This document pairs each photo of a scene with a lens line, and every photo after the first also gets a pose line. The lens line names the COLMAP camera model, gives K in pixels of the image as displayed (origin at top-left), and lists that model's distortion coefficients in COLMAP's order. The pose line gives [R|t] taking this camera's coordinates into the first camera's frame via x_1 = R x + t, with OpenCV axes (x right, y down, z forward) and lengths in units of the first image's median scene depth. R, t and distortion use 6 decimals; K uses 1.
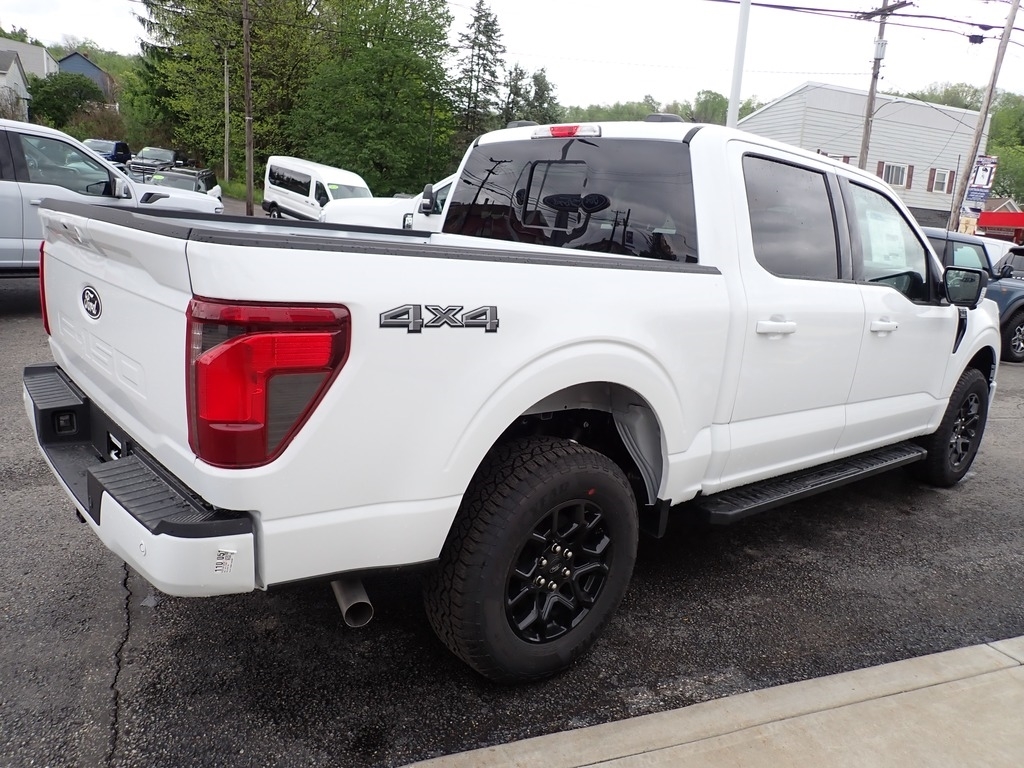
lens RADIAL K [[758.2, 0, 521.4], [0, 758.2, 380.6], [0, 0, 1]] dist [-0.008538, -0.003658]
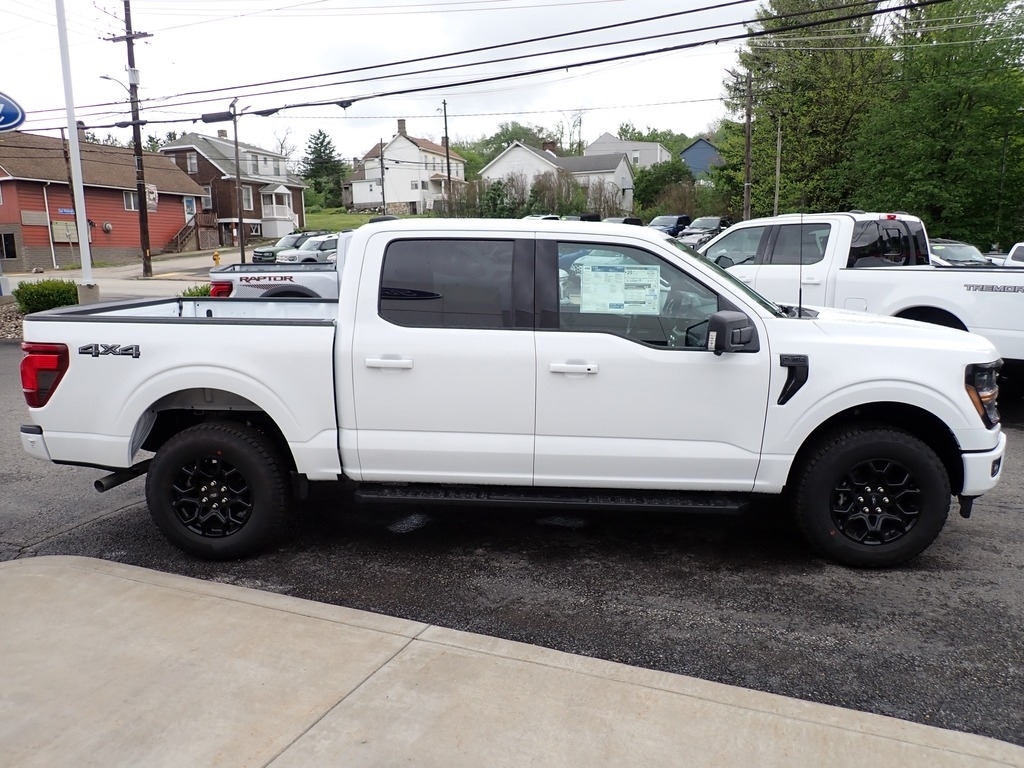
lens RADIAL K [[758.2, 0, 512.6], [0, 758.2, 386.1], [0, 0, 1]] dist [-0.008538, -0.003658]
pose [[0.706087, 0.039186, -0.707040, 1.072099], [-0.083324, 0.996129, -0.028004, -0.007806], [0.703206, 0.078686, 0.706618, 0.138303]]
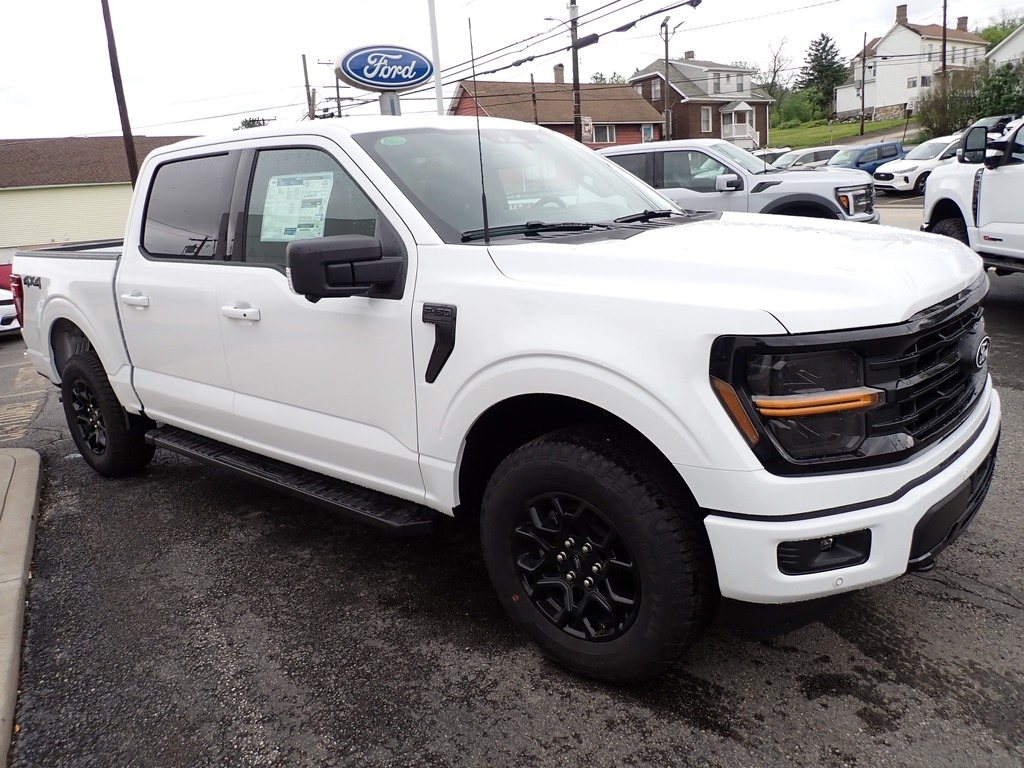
lens RADIAL K [[758.2, 0, 517.9], [0, 758.2, 386.3], [0, 0, 1]] dist [-0.008538, -0.003658]
pose [[0.142630, 0.153710, -0.977768, 1.247820], [-0.121147, 0.983151, 0.136884, -0.132707], [0.982334, 0.098930, 0.158848, 1.059801]]
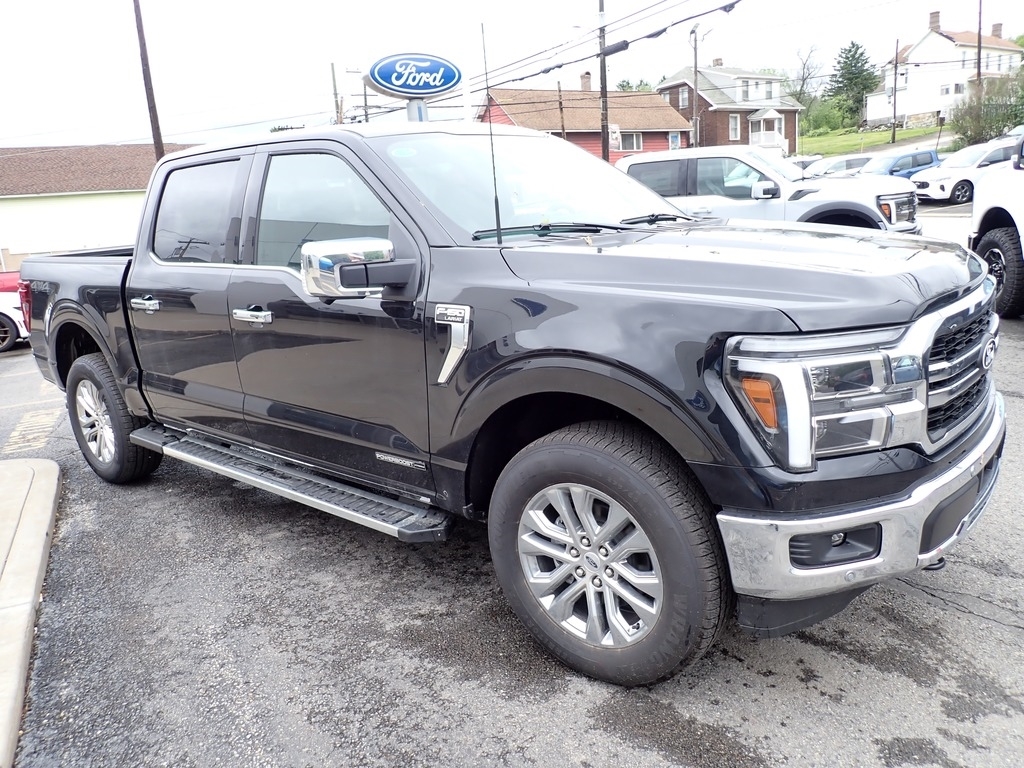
lens RADIAL K [[758.2, 0, 516.0], [0, 758.2, 384.1], [0, 0, 1]] dist [-0.008538, -0.003658]
pose [[0.109391, 0.142859, -0.983679, 1.191724], [-0.127210, 0.983493, 0.128685, -0.135046], [0.985825, 0.111057, 0.125758, 1.051257]]
